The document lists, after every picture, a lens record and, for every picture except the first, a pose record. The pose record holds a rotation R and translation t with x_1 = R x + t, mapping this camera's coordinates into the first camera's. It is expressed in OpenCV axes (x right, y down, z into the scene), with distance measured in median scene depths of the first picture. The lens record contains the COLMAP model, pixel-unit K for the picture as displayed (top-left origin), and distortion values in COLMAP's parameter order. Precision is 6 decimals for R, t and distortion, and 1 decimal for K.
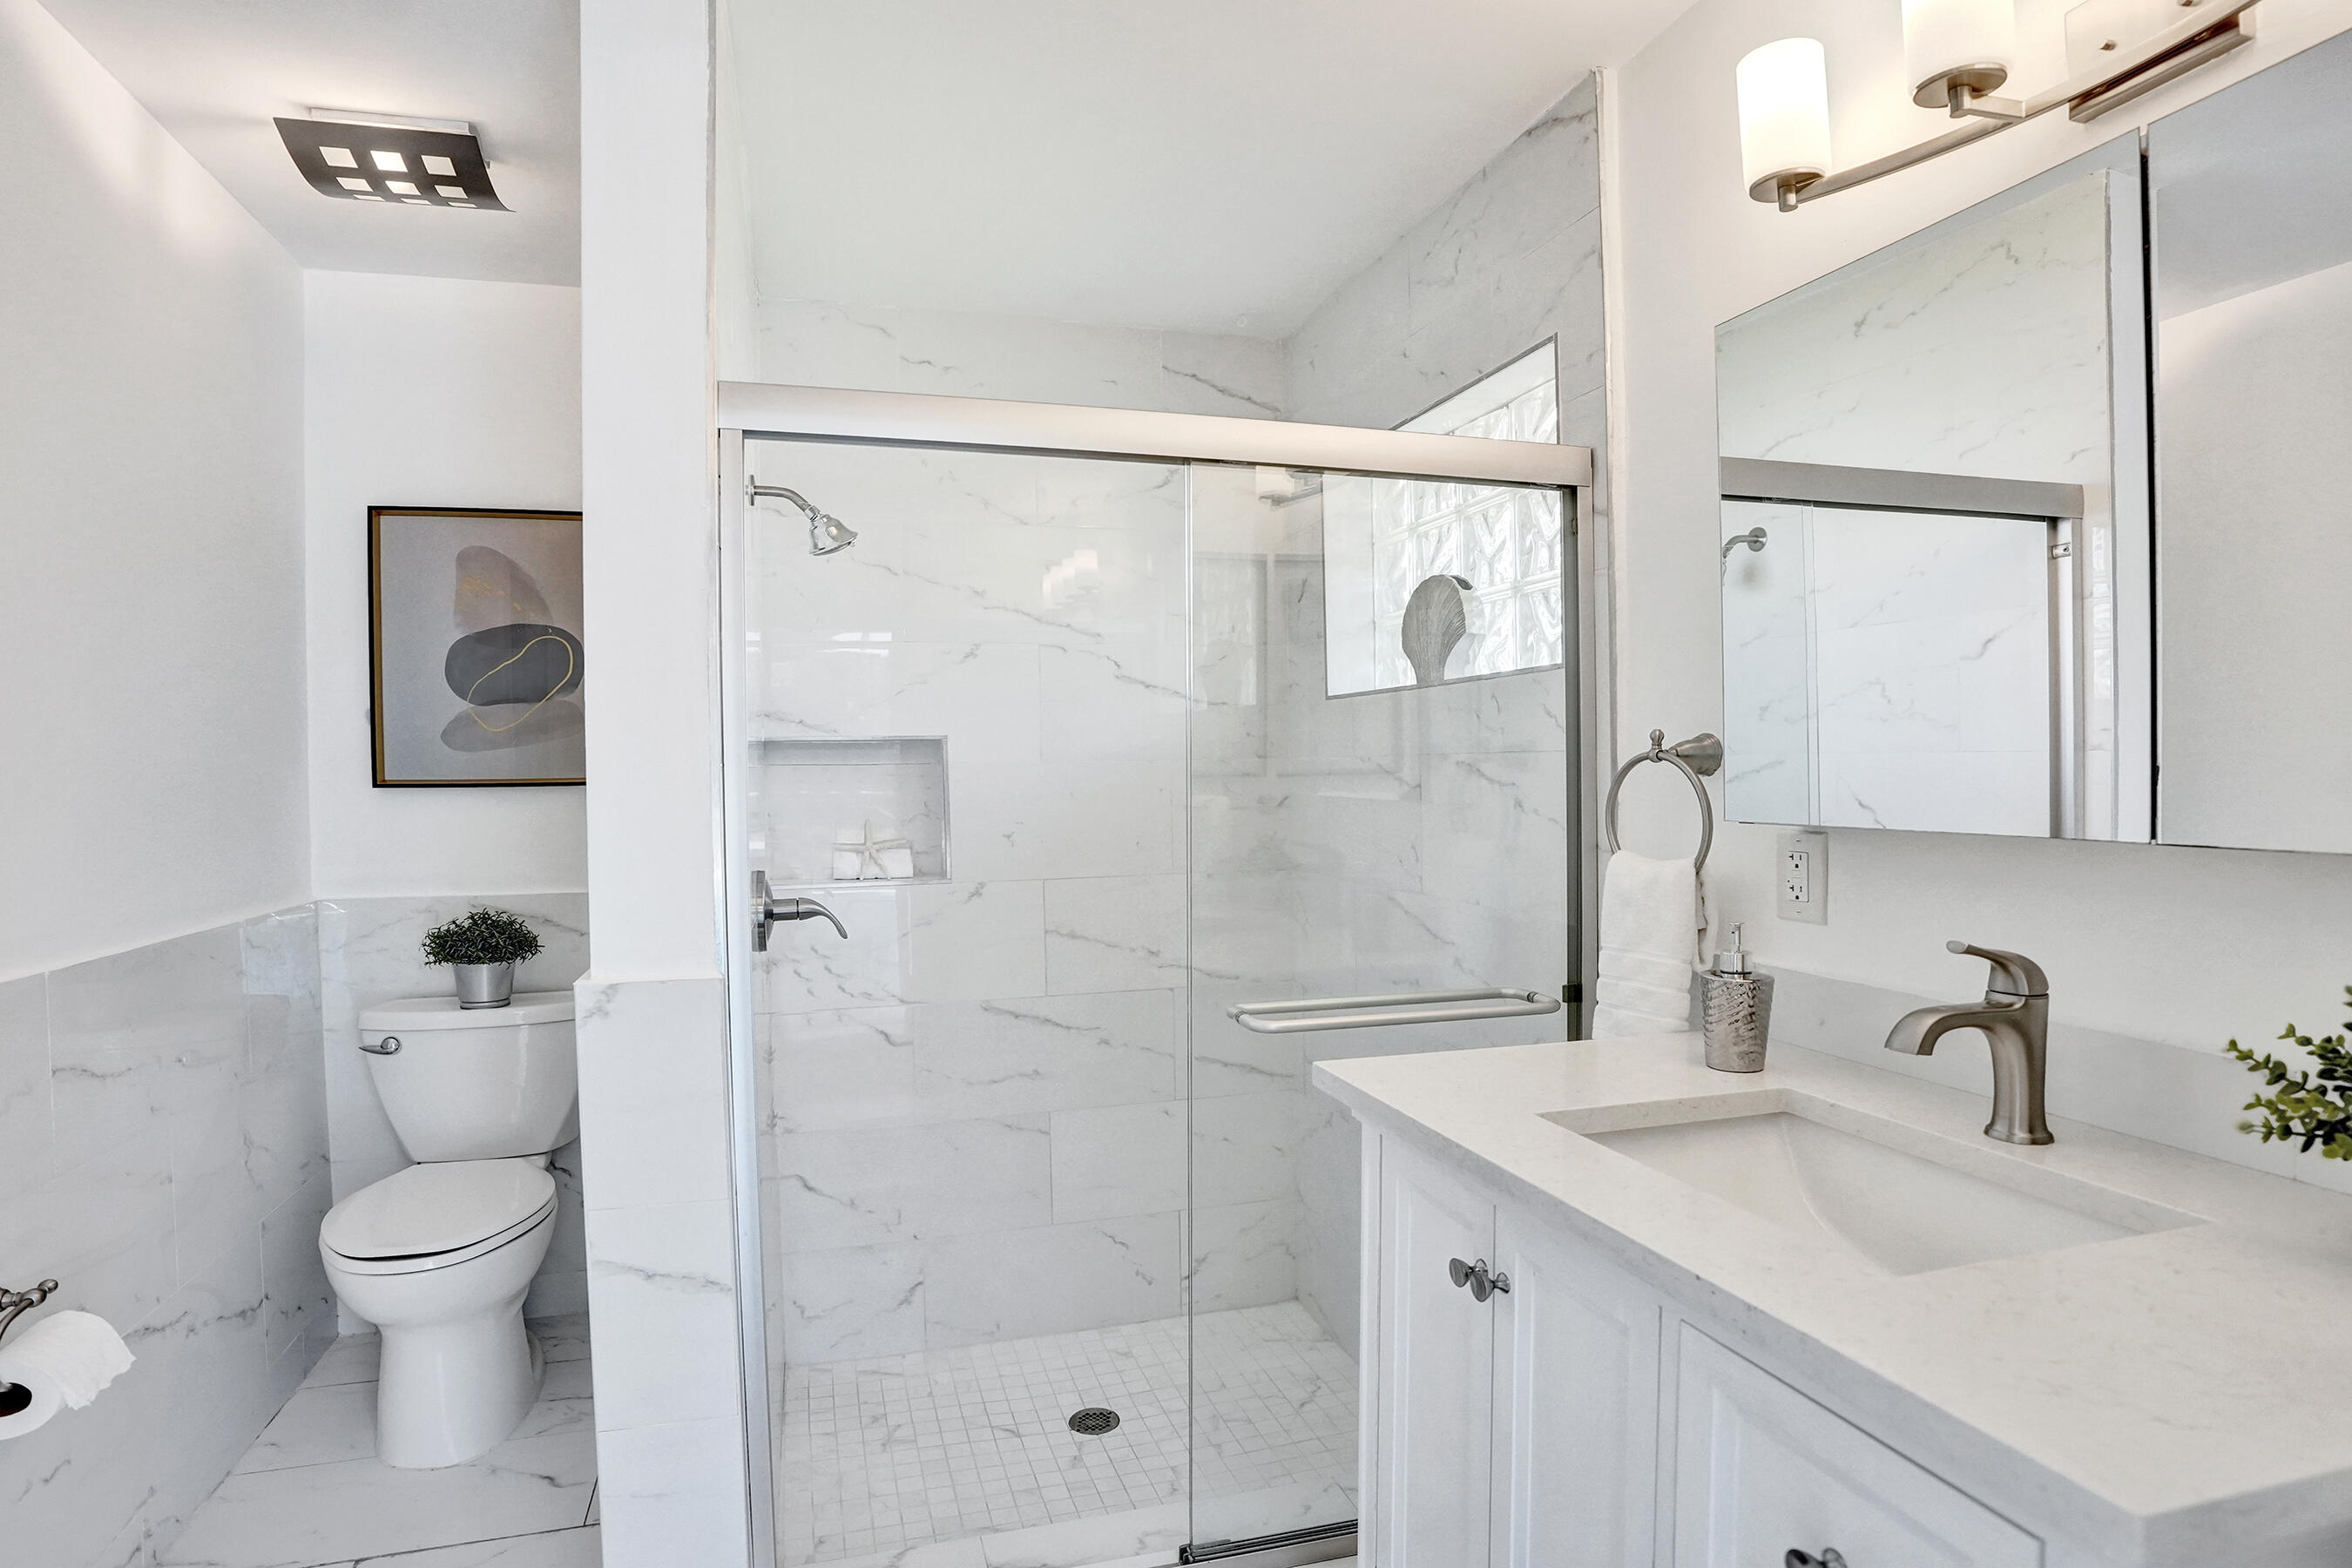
lens RADIAL K [[1263.7, 0, 1171.5], [0, 1263.7, 761.2], [0, 0, 1]] dist [-0.076080, 0.031216]
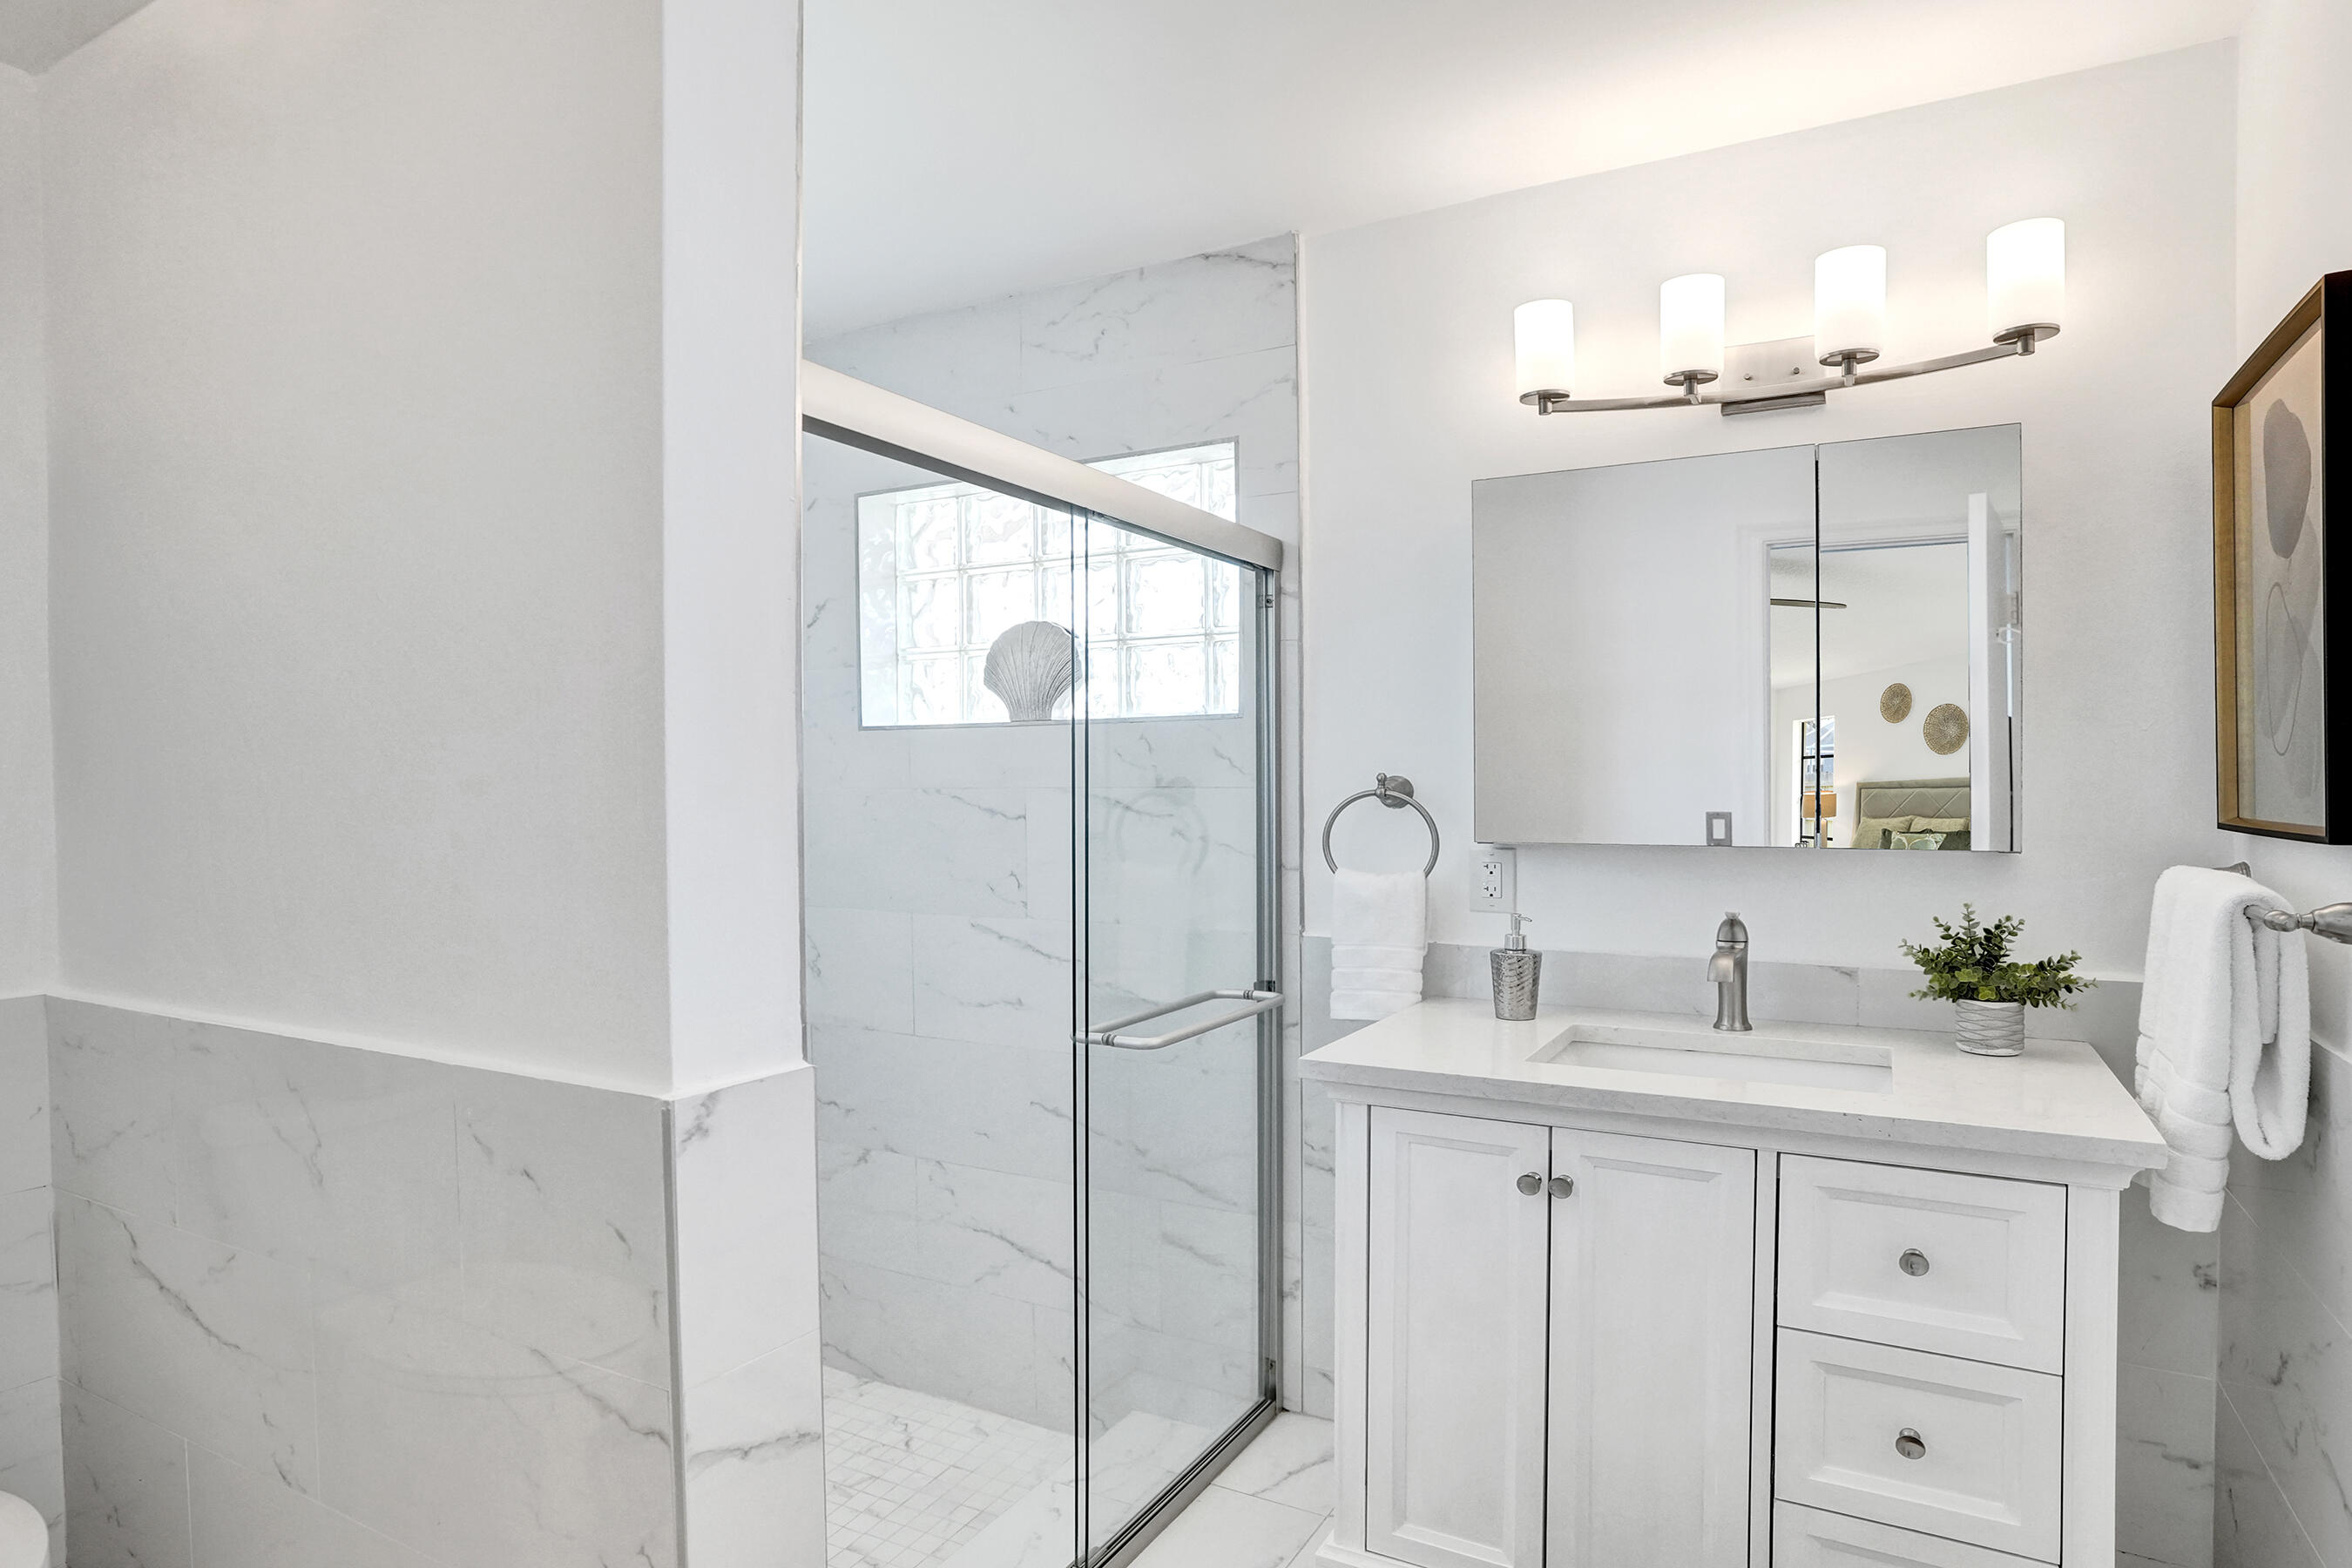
lens RADIAL K [[1288.9, 0, 1179.6], [0, 1288.9, 774.5], [0, 0, 1]] dist [-0.060503, 0.014524]
pose [[0.712358, 0.008127, 0.701769, -0.761350], [-0.002995, 0.999959, -0.008540, -0.012736], [-0.701810, 0.003982, 0.712353, 0.214562]]
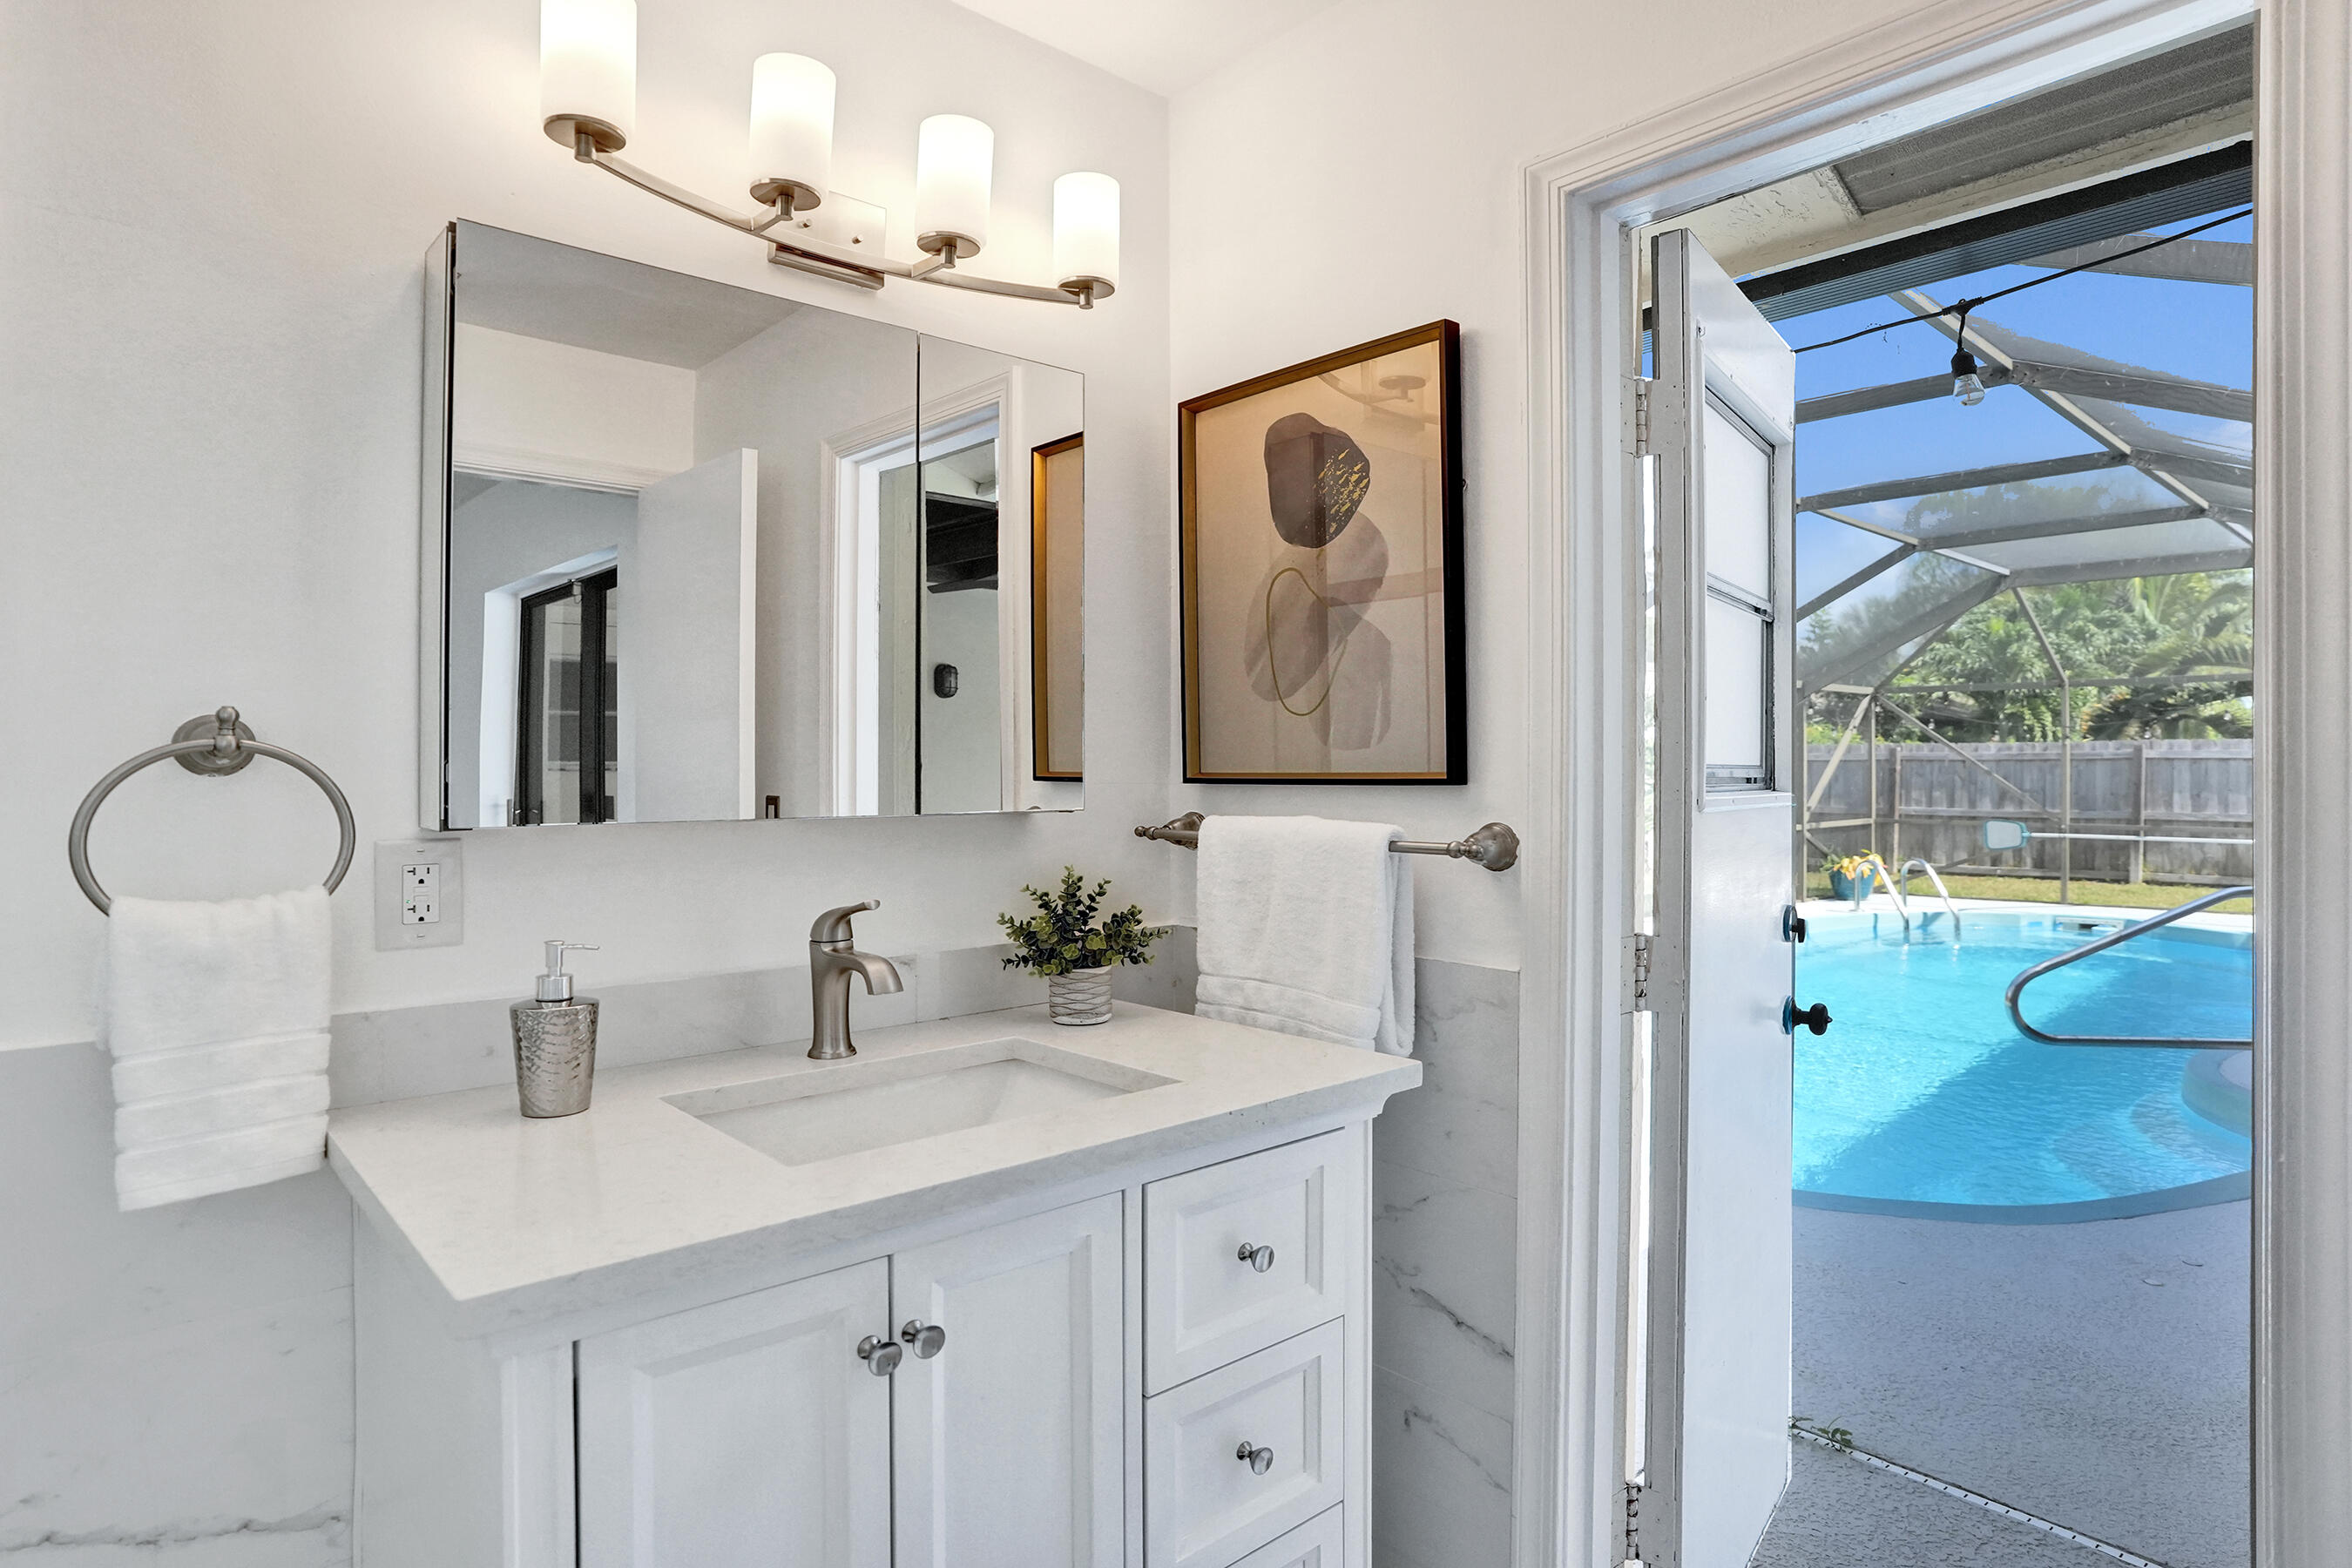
lens RADIAL K [[1286.9, 0, 1146.9], [0, 1286.9, 744.2], [0, 0, 1]] dist [-0.047035, 0.022585]
pose [[-0.416808, 0.020712, 0.908758, -0.481254], [0.001956, 0.999758, -0.021889, 0.011525], [-0.908992, -0.007346, -0.416748, 0.910524]]
